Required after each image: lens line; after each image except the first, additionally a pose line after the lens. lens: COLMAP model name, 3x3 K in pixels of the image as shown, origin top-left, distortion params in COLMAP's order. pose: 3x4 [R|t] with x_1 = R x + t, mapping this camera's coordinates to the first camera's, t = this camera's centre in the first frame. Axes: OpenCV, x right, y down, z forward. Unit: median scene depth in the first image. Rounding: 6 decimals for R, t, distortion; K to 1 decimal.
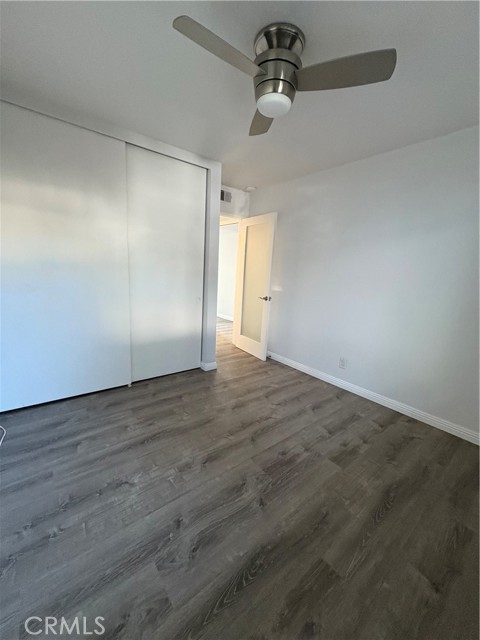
lens RADIAL K [[250.4, 0, 240.0], [0, 250.4, 320.0], [0, 0, 1]] dist [-0.000830, 0.002997]
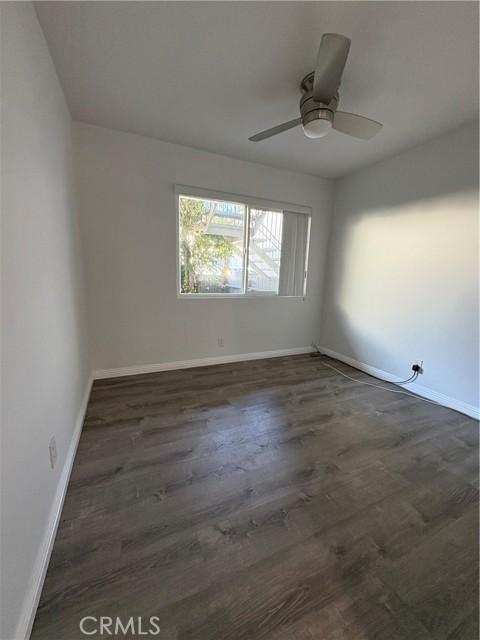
lens RADIAL K [[250.4, 0, 240.0], [0, 250.4, 320.0], [0, 0, 1]] dist [-0.000830, 0.002997]
pose [[-0.964547, -0.129353, 0.230037, 0.075057], [-0.032174, 0.922779, 0.383984, -0.332740], [-0.261943, 0.362969, -0.894225, 2.024062]]
